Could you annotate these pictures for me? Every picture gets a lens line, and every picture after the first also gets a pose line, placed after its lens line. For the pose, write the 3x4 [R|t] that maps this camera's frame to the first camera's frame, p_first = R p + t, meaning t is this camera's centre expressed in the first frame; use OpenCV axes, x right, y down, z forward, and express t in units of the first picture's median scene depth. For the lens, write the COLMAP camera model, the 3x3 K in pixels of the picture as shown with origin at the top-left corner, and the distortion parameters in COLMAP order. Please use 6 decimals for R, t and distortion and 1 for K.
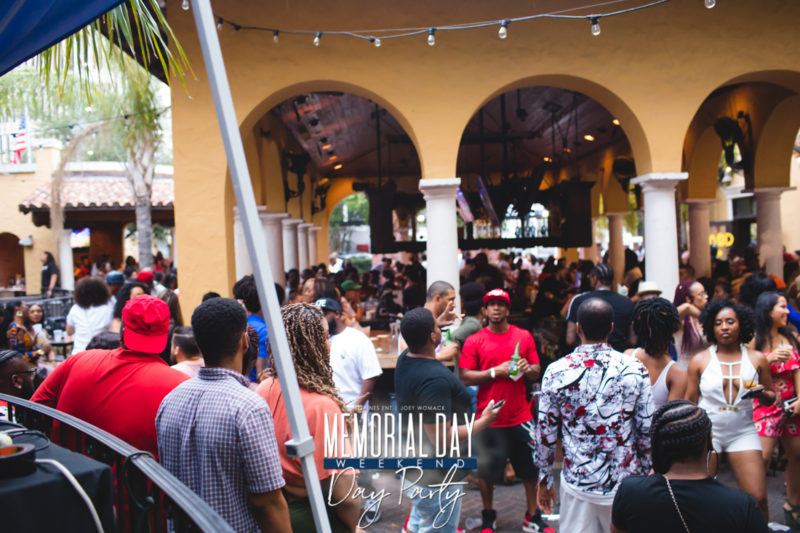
lens RADIAL K [[766.8, 0, 405.6], [0, 766.8, 269.2], [0, 0, 1]] dist [-0.101525, 0.134106]
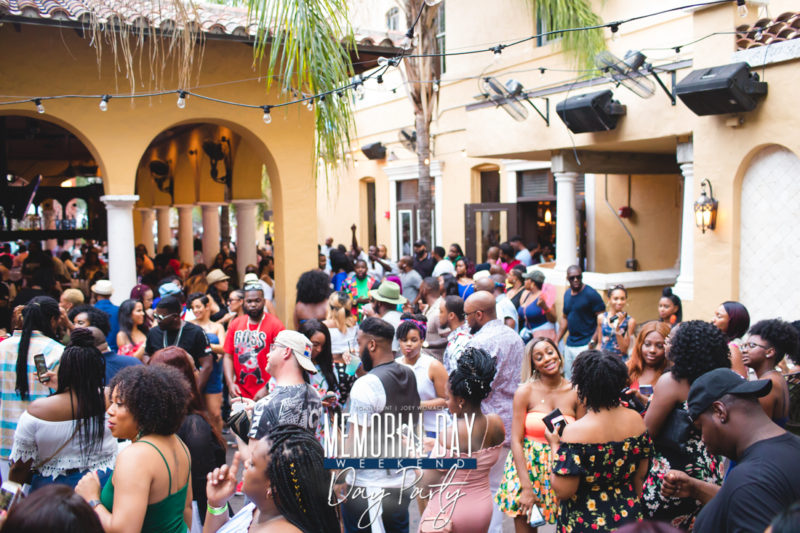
lens RADIAL K [[766.8, 0, 405.6], [0, 766.8, 269.2], [0, 0, 1]] dist [-0.101525, 0.134106]
pose [[0.890307, -0.008955, 0.455272, 0.143053], [-0.007380, 0.999392, 0.034090, -0.037863], [-0.455301, -0.033710, 0.889699, -0.251035]]
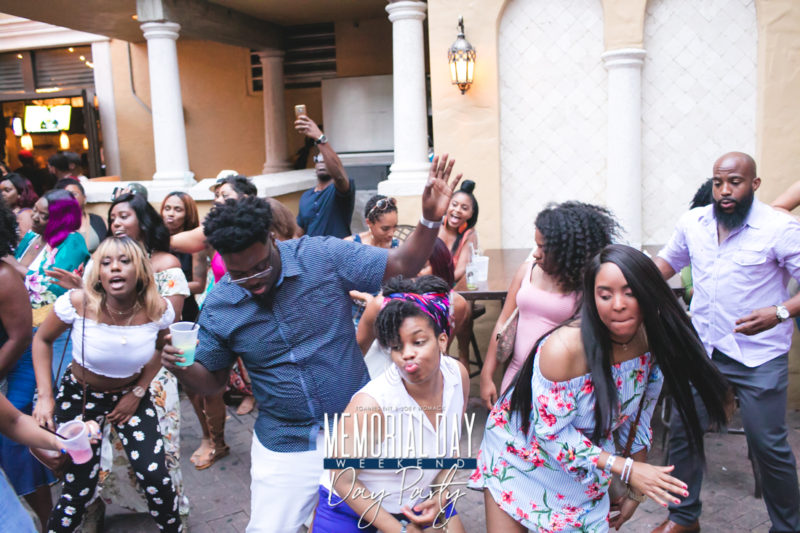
lens RADIAL K [[764.6, 0, 405.2], [0, 764.6, 271.3], [0, 0, 1]] dist [-0.103895, 0.138064]
pose [[0.260361, -0.136231, 0.955852, 0.211617], [0.054578, 0.990489, 0.126302, 0.003912], [-0.963968, 0.019285, 0.265320, 0.185584]]
